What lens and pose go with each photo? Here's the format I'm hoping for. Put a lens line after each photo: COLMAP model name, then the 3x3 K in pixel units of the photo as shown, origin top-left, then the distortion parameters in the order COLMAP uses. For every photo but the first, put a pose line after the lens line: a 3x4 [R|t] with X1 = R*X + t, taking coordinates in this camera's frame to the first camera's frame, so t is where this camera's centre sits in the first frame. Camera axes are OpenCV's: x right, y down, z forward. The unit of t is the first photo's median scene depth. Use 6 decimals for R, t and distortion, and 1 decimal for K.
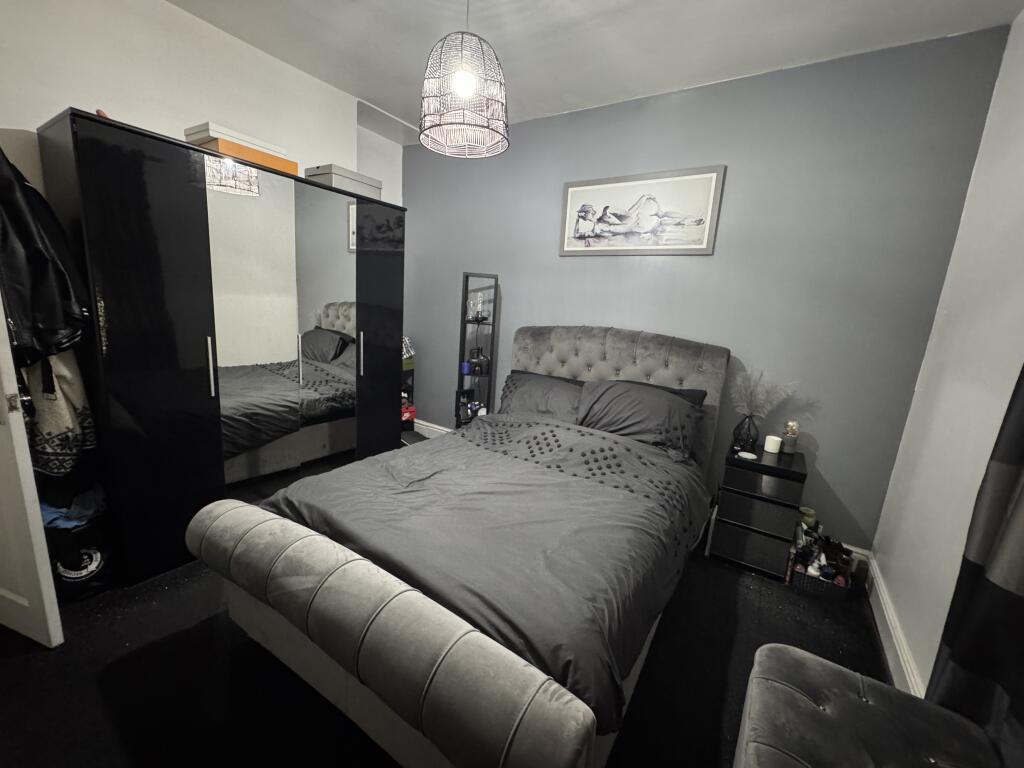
lens RADIAL K [[406.2, 0, 512.2], [0, 406.2, 381.7], [0, 0, 1]] dist [-0.003805, -0.000216]
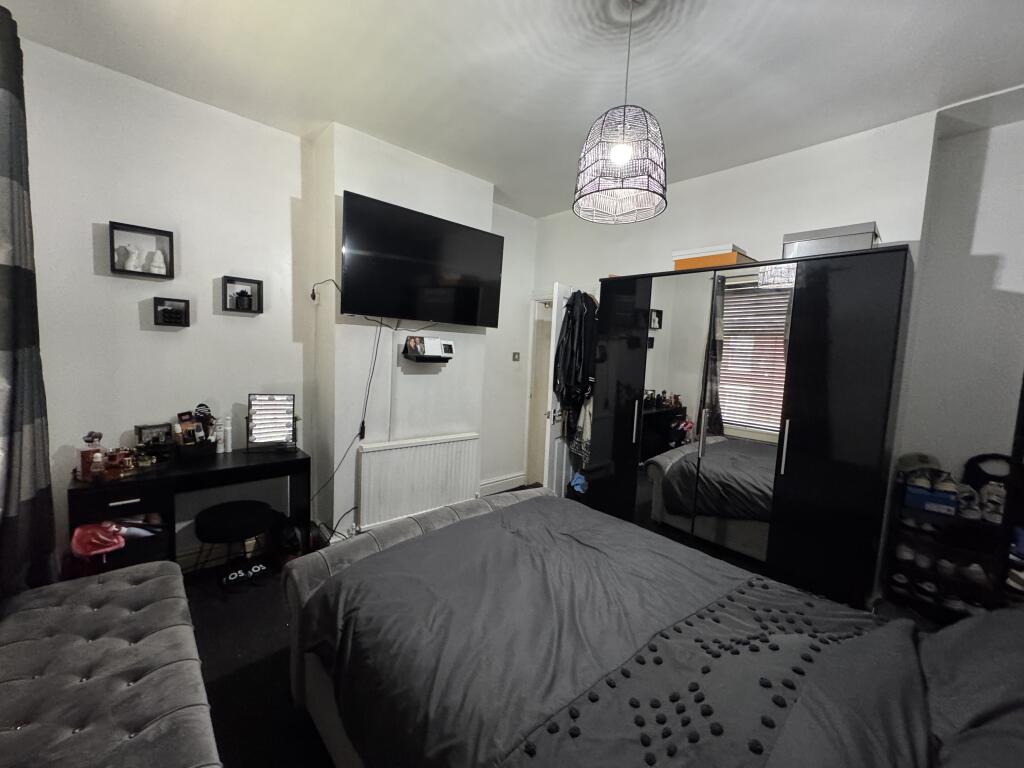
lens RADIAL K [[406.2, 0, 511.2], [0, 406.2, 385.4], [0, 0, 1]] dist [-0.003805, -0.000216]
pose [[-0.230761, 0.006815, -0.972987, 0.635340], [-0.247060, 0.966793, 0.065366, -0.123290], [0.941122, 0.255470, -0.221414, 0.787980]]
